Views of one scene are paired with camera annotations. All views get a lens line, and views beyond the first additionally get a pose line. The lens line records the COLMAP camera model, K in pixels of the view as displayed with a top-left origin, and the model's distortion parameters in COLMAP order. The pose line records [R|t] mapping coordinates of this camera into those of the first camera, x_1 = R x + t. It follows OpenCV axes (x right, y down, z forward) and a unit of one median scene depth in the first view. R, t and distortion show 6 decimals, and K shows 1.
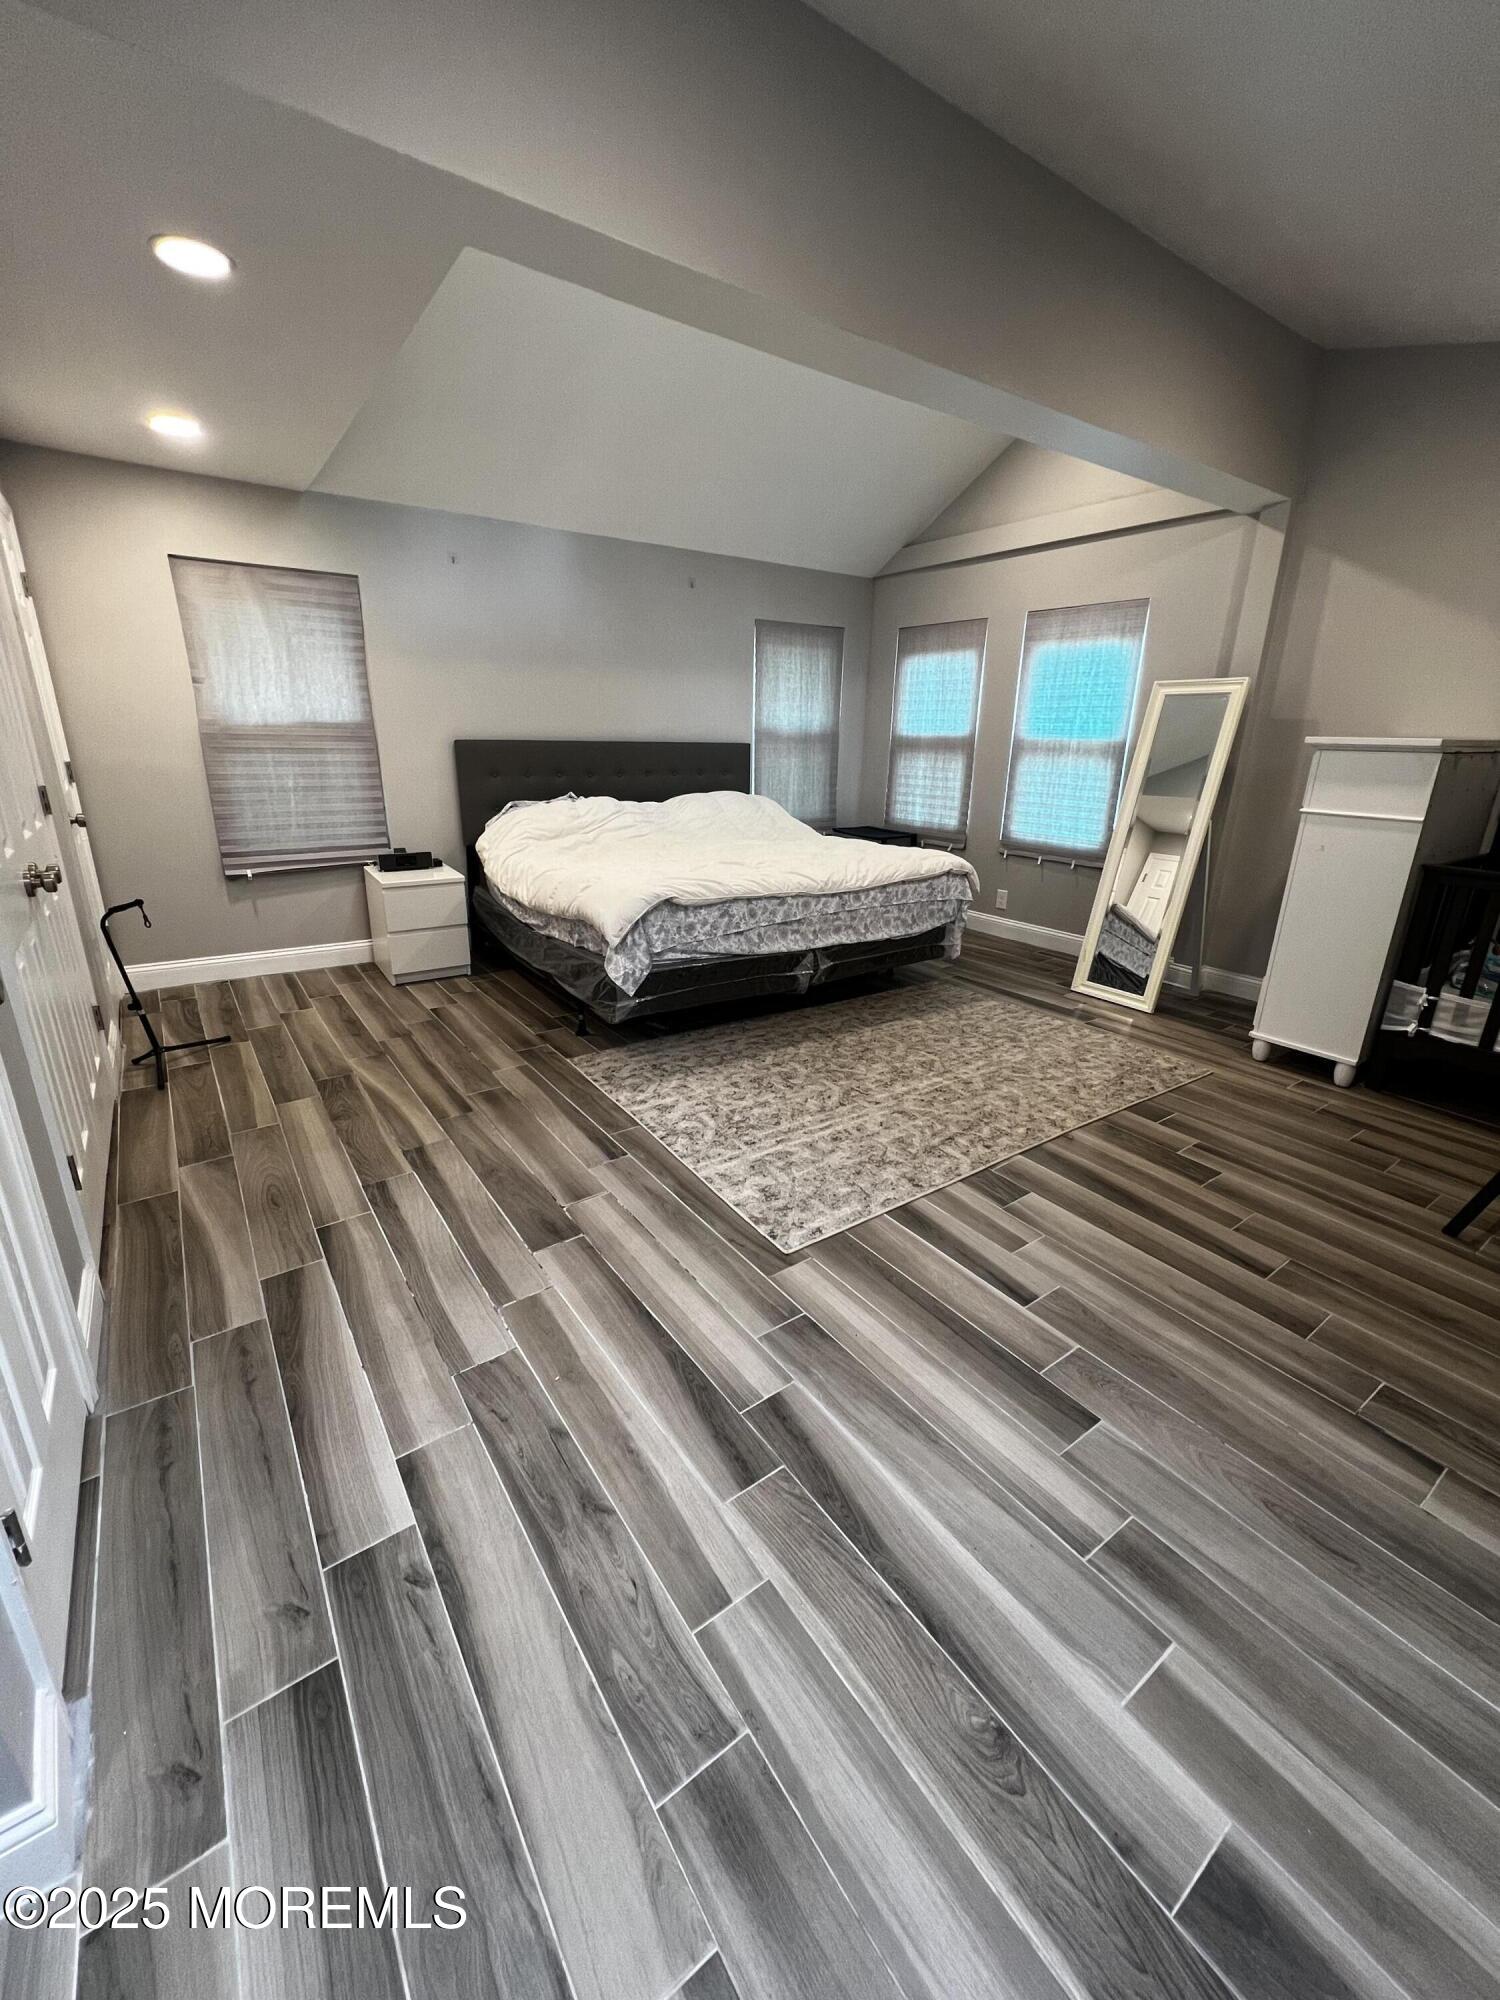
lens RADIAL K [[810.8, 0, 747.5], [0, 810.8, 1000.6], [0, 0, 1]] dist [0.019755, 0.000103]
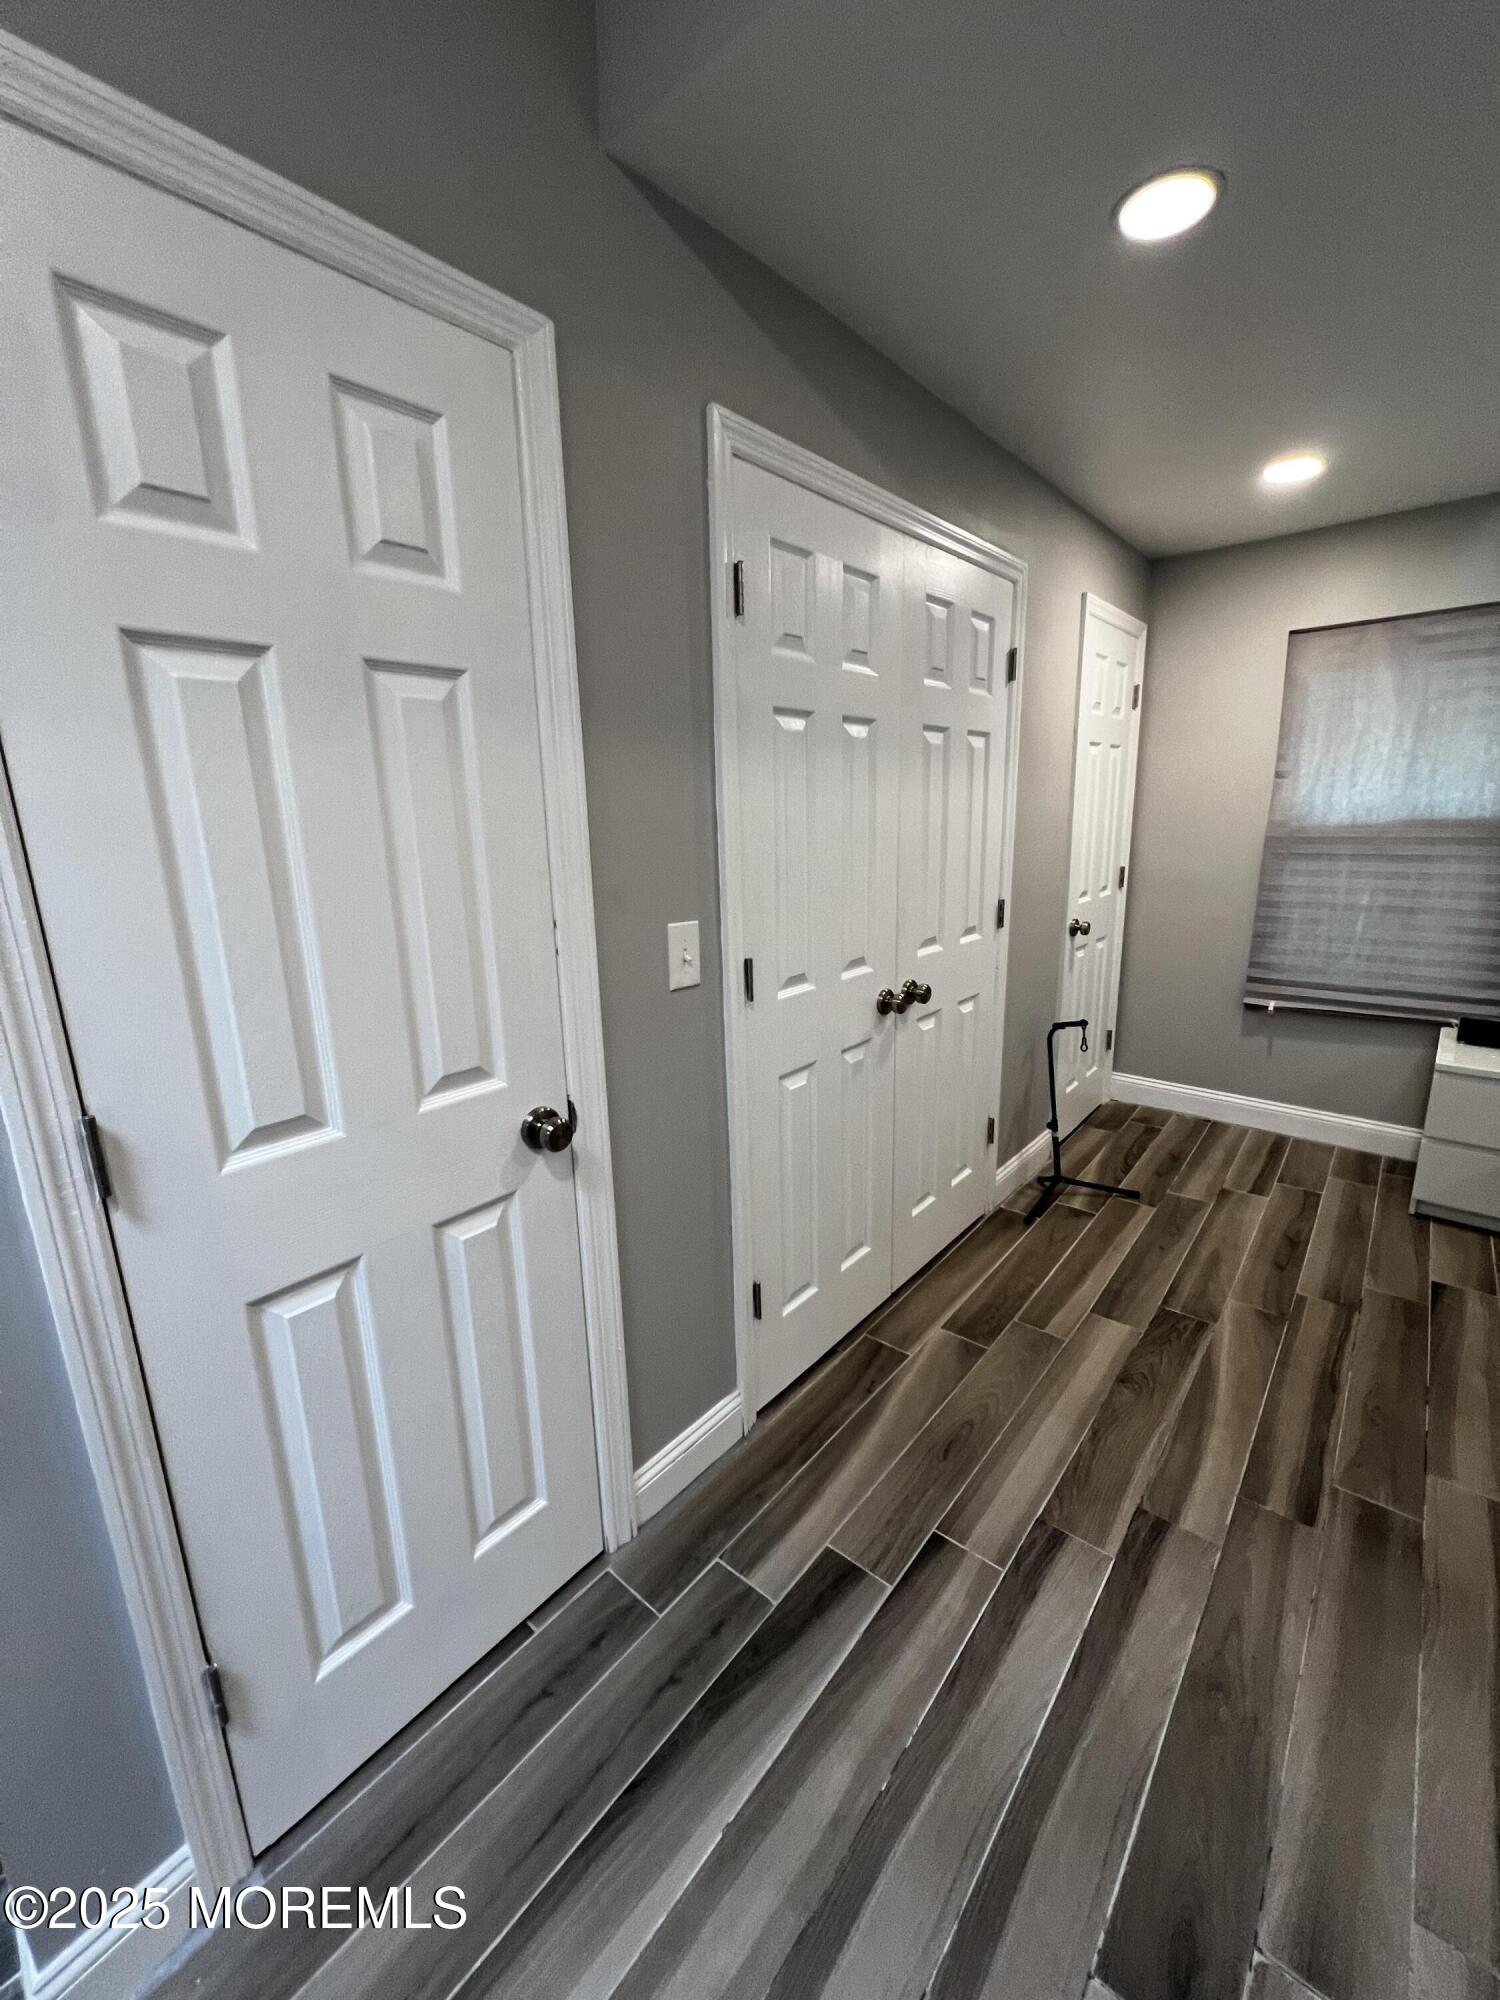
lens RADIAL K [[813.2, 0, 704.8], [0, 813.2, 1003.7], [0, 0, 1]] dist [-0.003305, 0.001038]
pose [[0.249569, 0.194305, -0.948663, 0.006053], [-0.279989, 0.952297, 0.121392, -0.137157], [0.926996, 0.235319, 0.292067, 0.352841]]
